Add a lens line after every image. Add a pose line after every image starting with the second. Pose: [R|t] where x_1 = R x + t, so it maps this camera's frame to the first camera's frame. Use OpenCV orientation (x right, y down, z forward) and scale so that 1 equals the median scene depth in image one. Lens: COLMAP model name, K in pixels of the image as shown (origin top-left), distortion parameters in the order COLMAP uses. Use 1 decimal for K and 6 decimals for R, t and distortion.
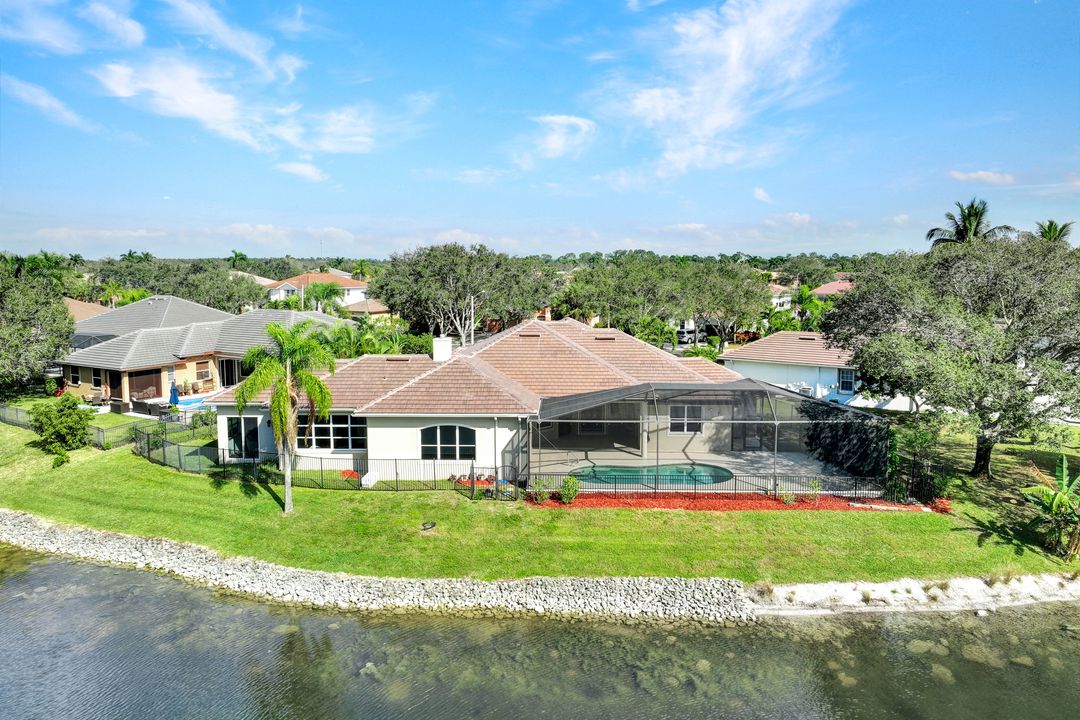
lens RADIAL K [[757.3, 0, 540.0], [0, 757.3, 360.0], [0, 0, 1]] dist [0.000204, 0.008468]
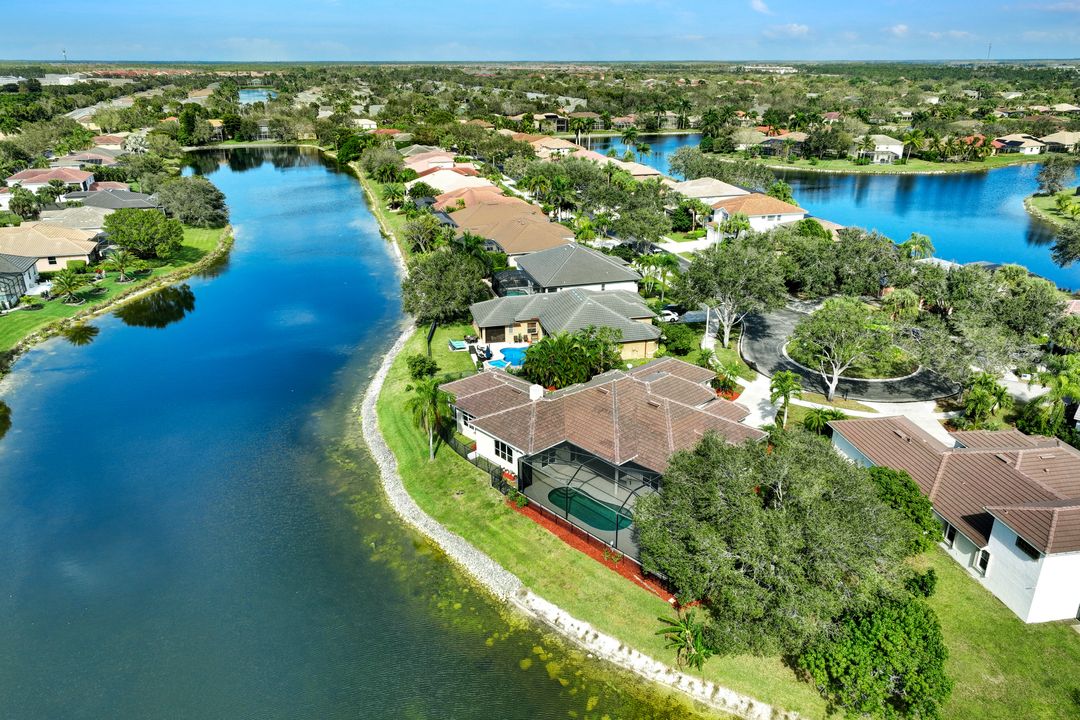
lens RADIAL K [[757.3, 0, 540.0], [0, 757.3, 360.0], [0, 0, 1]] dist [0.000204, 0.008468]
pose [[0.698022, 0.264142, -0.665578, 1.310929], [-0.095052, 0.955433, 0.279488, -0.740374], [0.709739, -0.131825, 0.692021, -0.238368]]
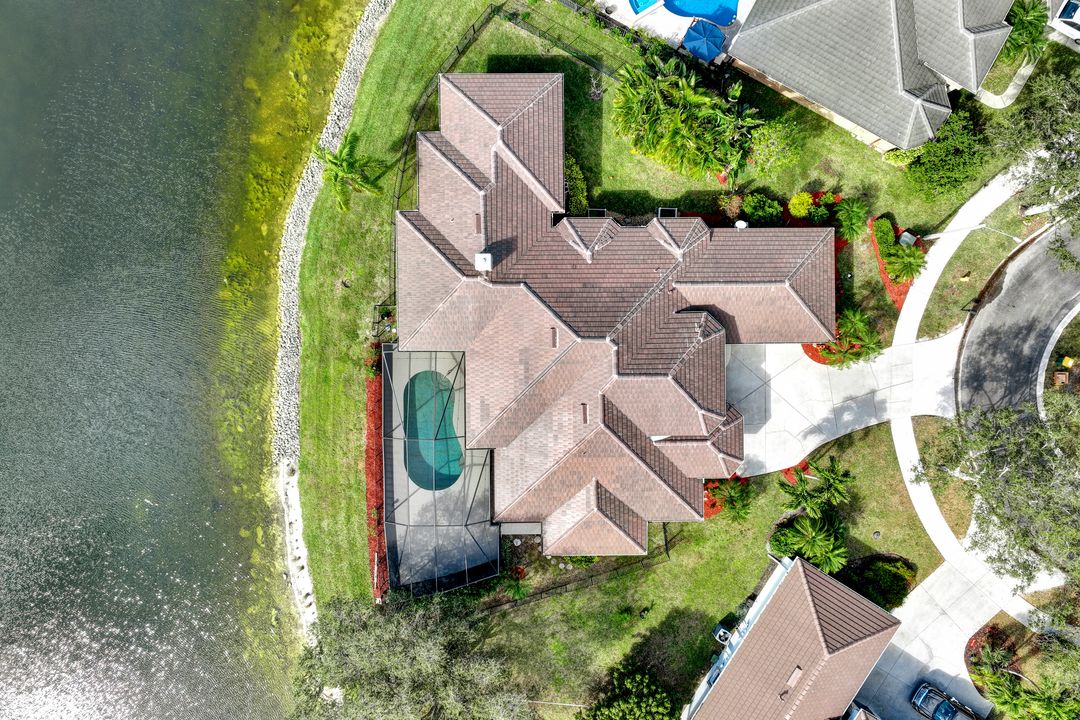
lens RADIAL K [[757.3, 0, 540.0], [0, 757.3, 360.0], [0, 0, 1]] dist [0.000204, 0.008468]
pose [[0.035486, 0.998981, 0.027905, -0.015300], [-0.153969, -0.022124, 0.987828, -1.465850], [0.987438, -0.039351, 0.153027, 1.171714]]
